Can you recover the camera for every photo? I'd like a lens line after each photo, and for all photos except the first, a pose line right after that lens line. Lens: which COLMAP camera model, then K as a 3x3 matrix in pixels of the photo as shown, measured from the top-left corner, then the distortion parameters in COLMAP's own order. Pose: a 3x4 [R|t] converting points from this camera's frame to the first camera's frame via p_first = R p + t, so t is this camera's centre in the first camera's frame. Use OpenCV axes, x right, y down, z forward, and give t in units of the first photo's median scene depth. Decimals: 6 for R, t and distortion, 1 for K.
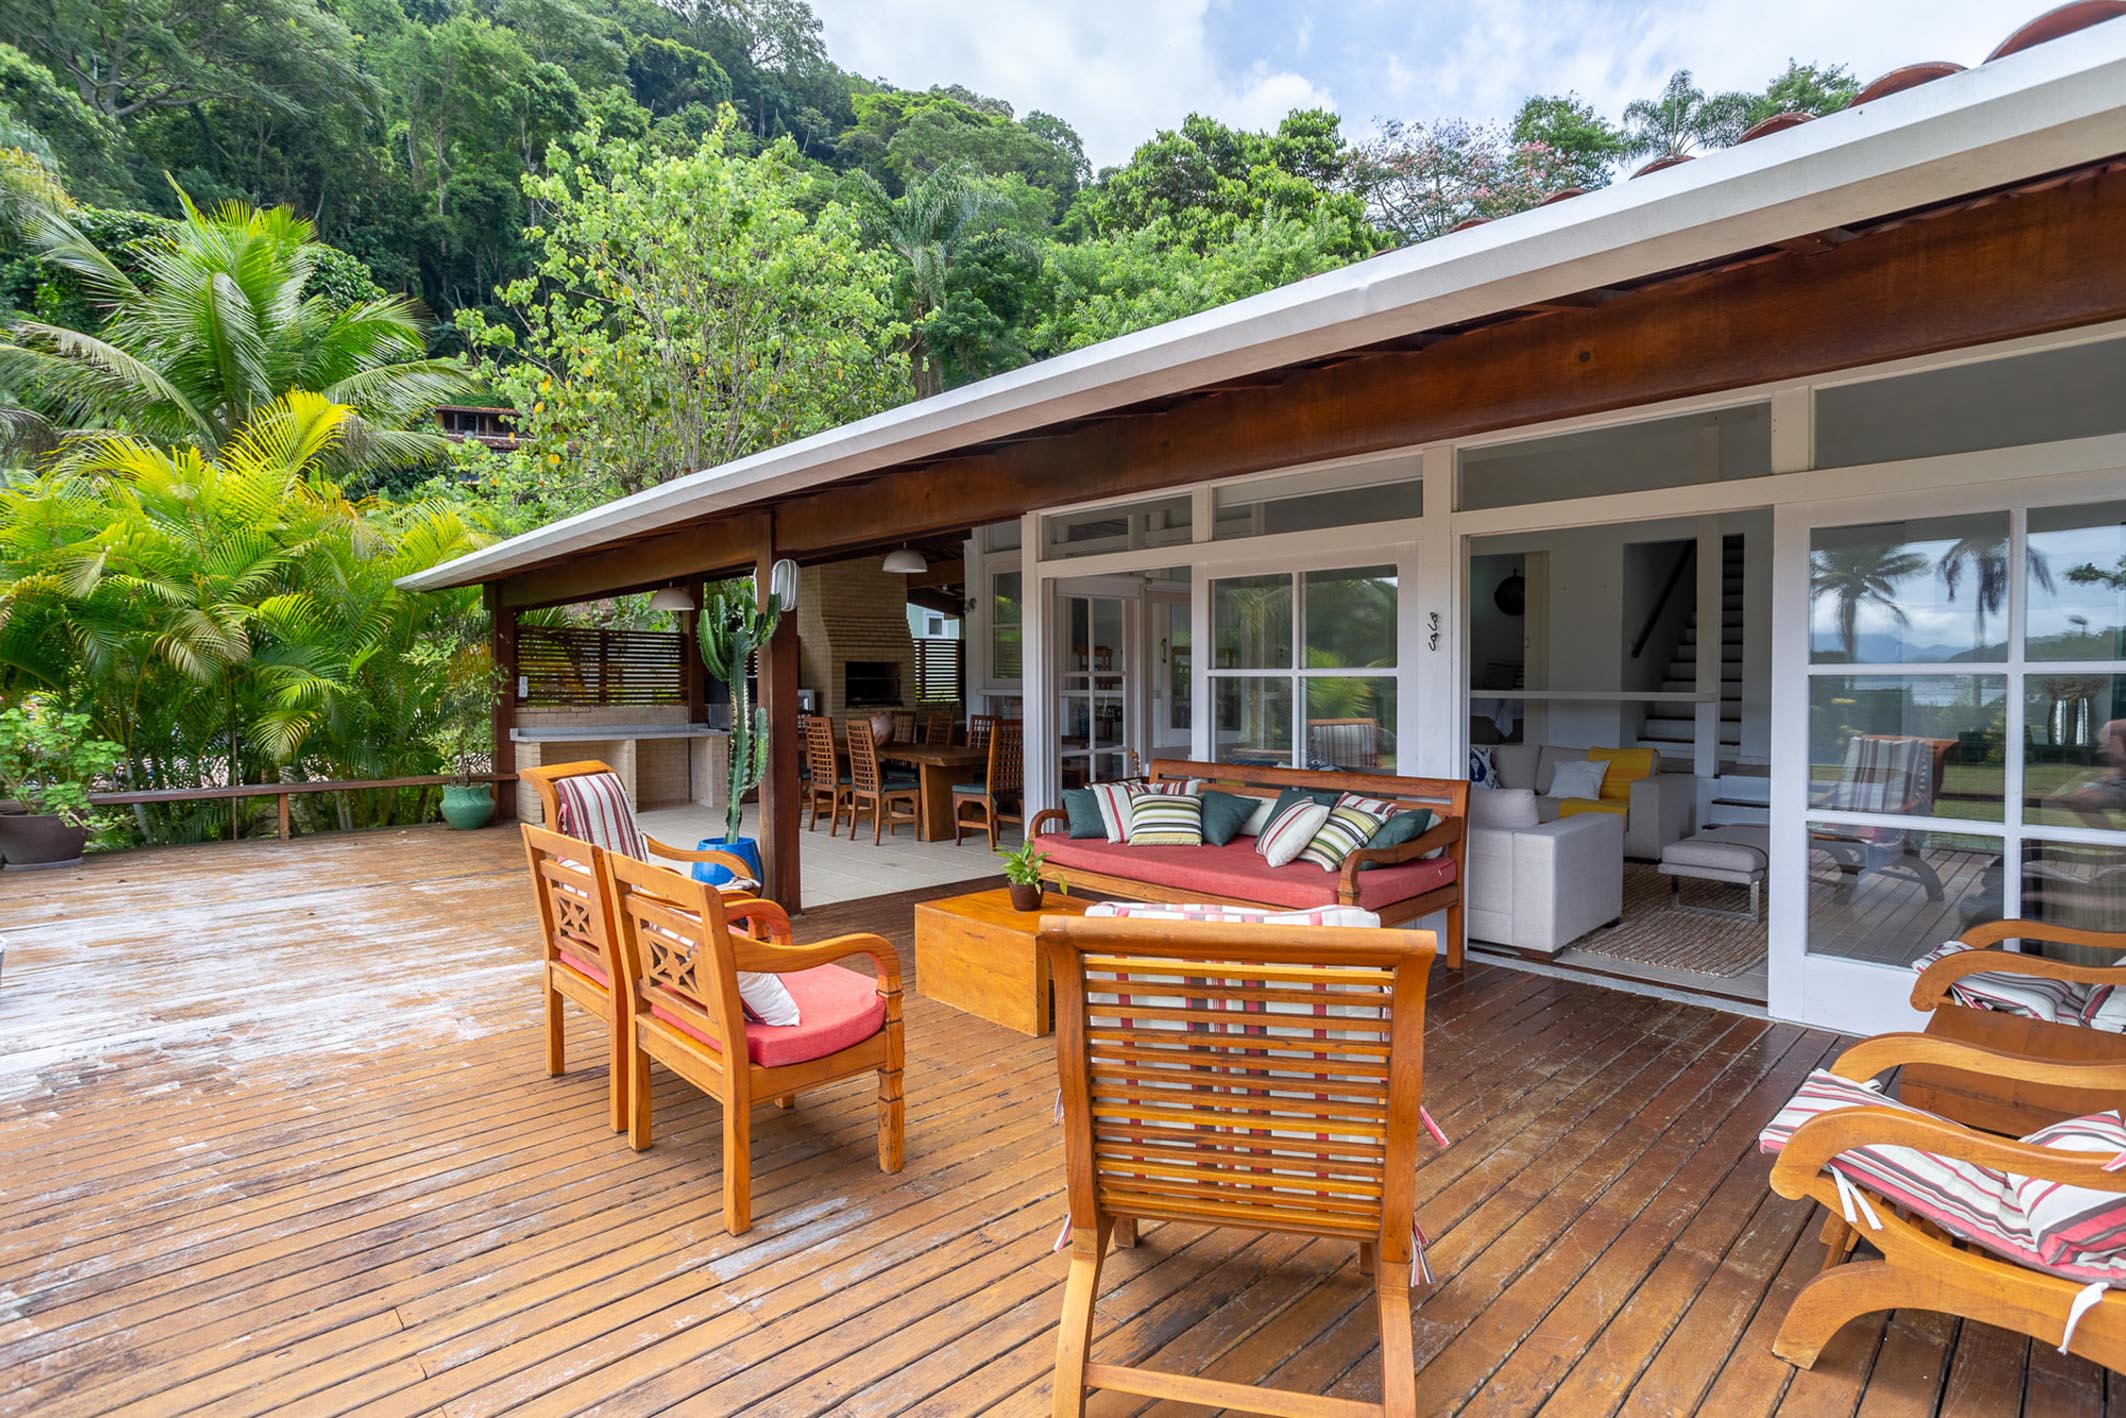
lens RADIAL K [[1057.3, 0, 1087.8], [0, 1057.3, 702.0], [0, 0, 1]] dist [-0.062260, 0.039487]
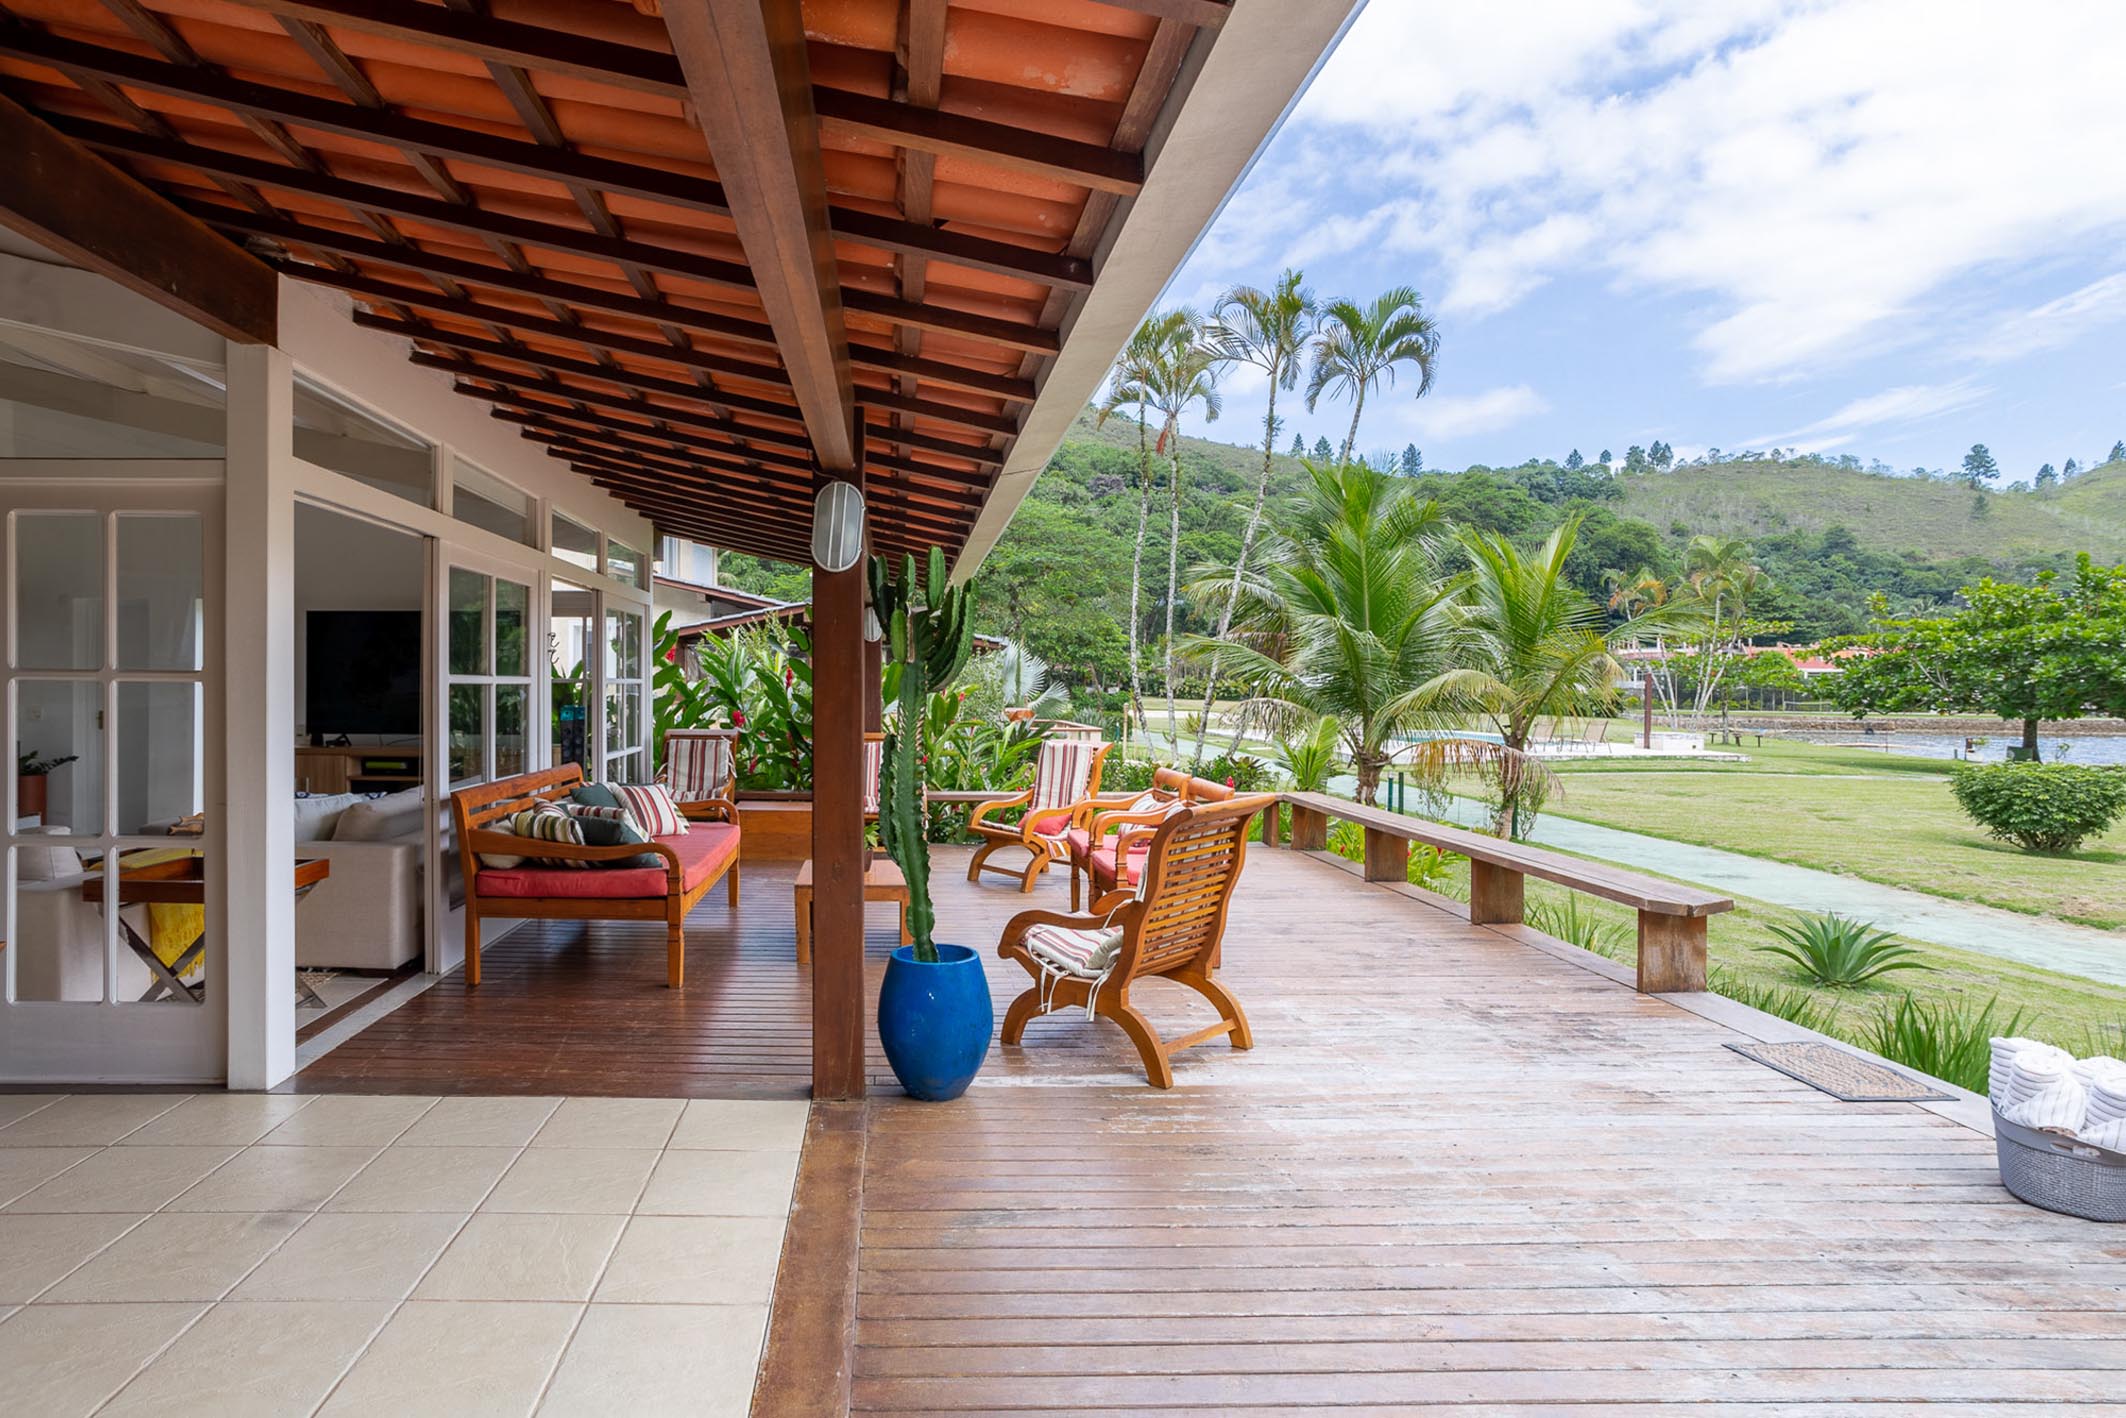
lens RADIAL K [[1116.3, 0, 915.2], [0, 1116.3, 690.6], [0, 0, 1]] dist [-0.066553, 0.081494]
pose [[-0.727100, -0.005078, 0.686513, -0.425983], [0.011977, 0.999727, 0.020080, -0.017805], [-0.686427, 0.022822, -0.726840, 0.808770]]
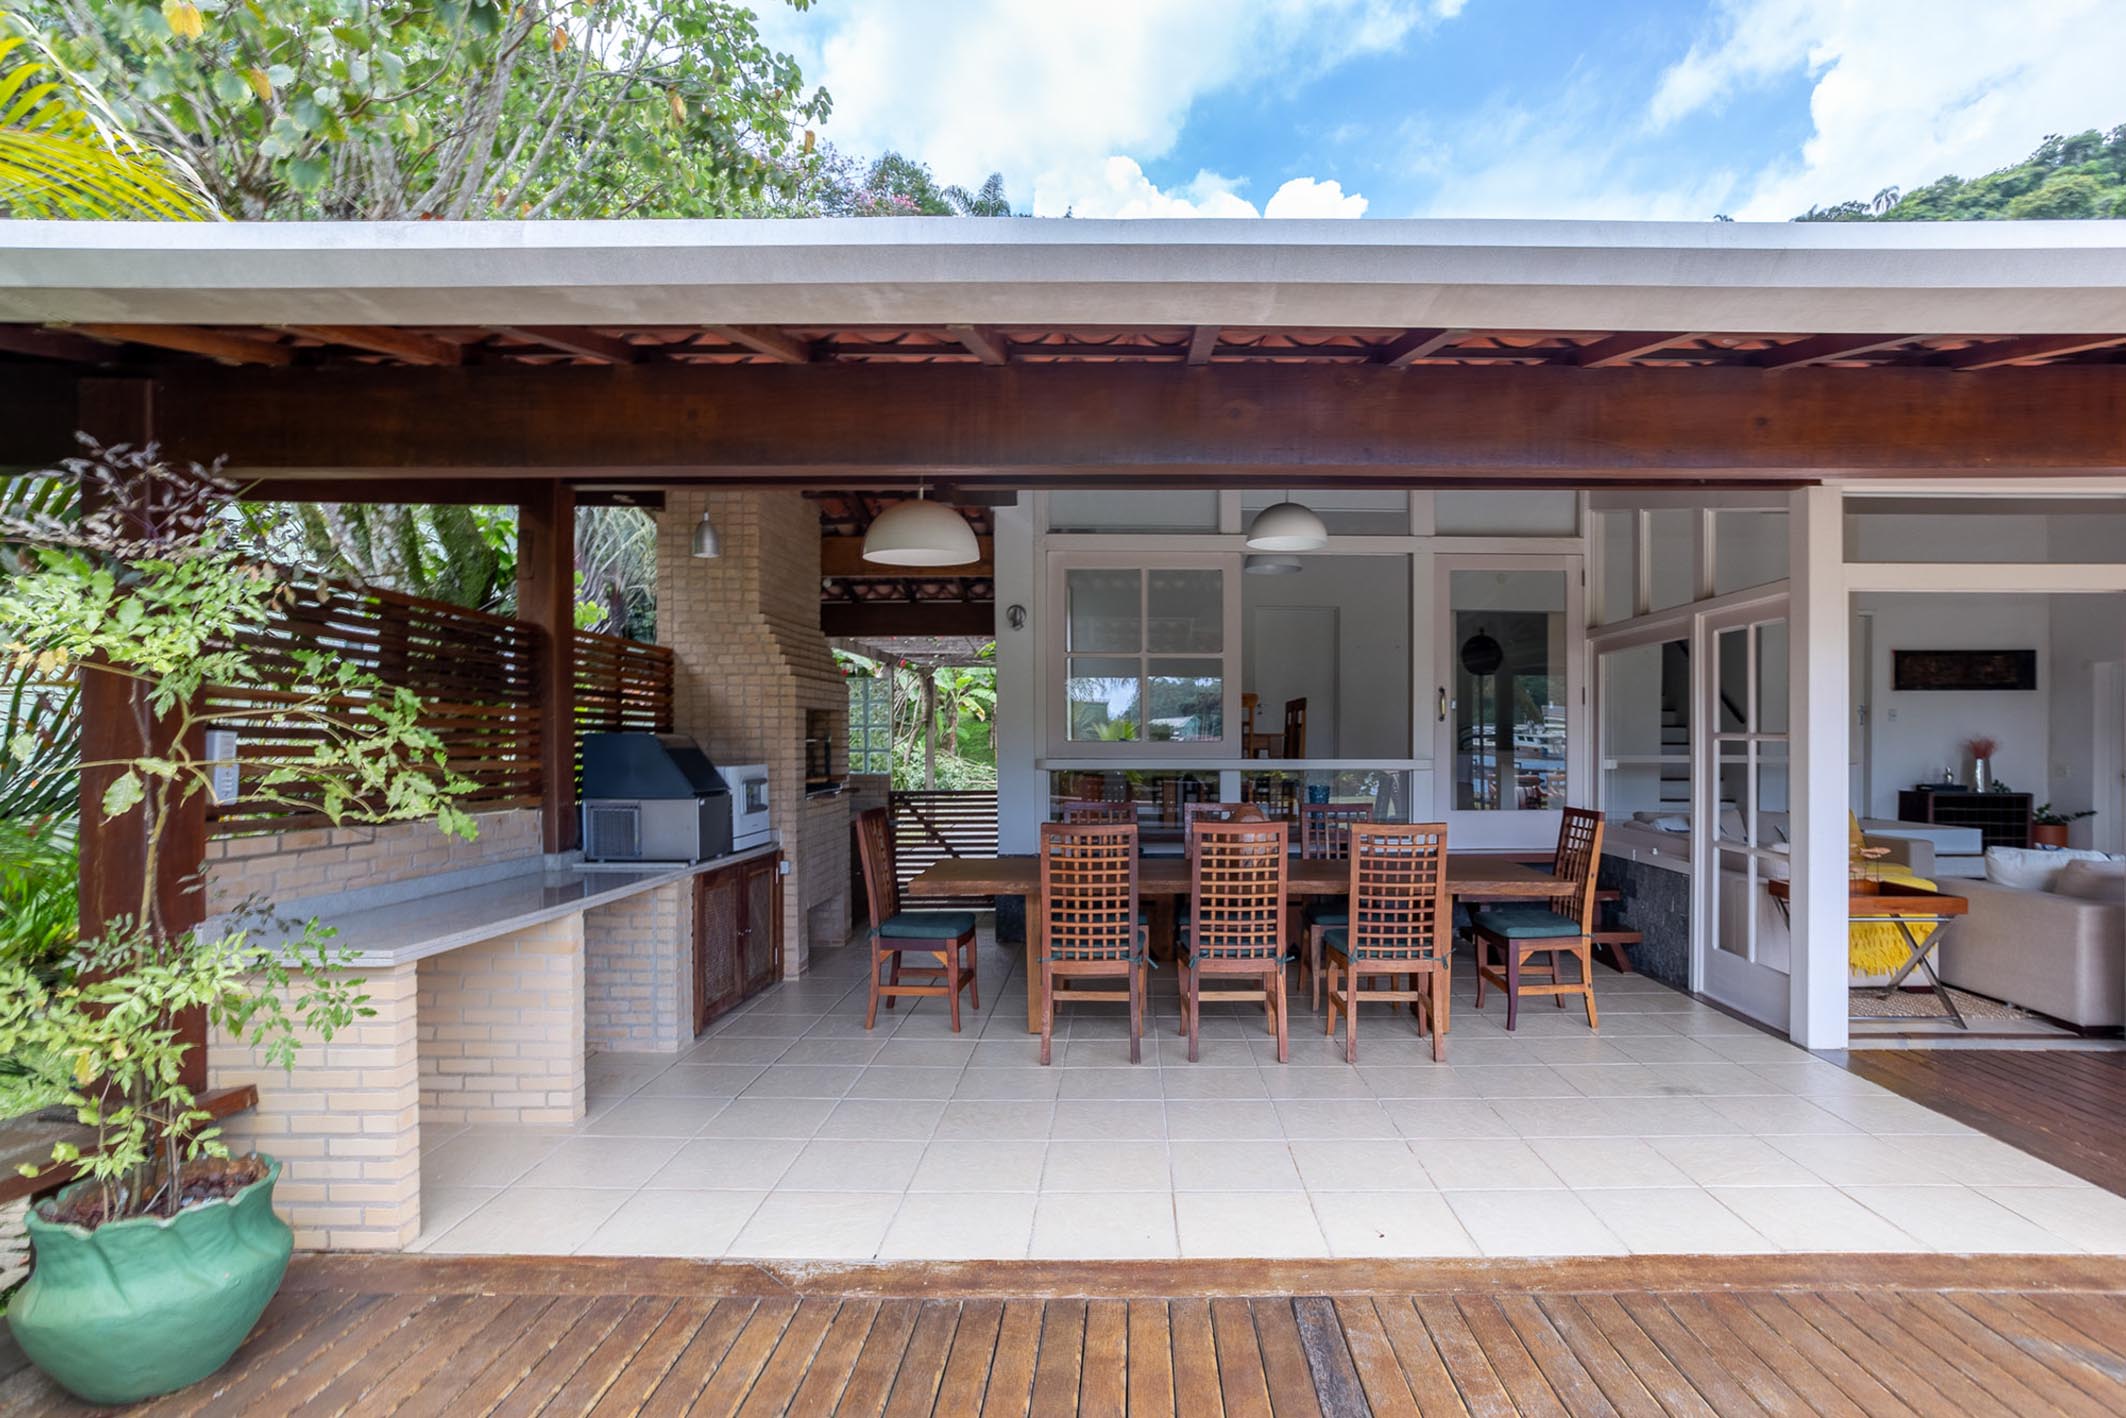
lens RADIAL K [[1078.6, 0, 1133.9], [0, 1078.6, 745.6], [0, 0, 1]] dist [-0.060766, 0.046703]
pose [[0.683950, -0.001974, 0.729526, -0.555390], [0.015030, 0.999822, -0.011385, -0.013132], [-0.729374, 0.018751, 0.683858, 0.598642]]
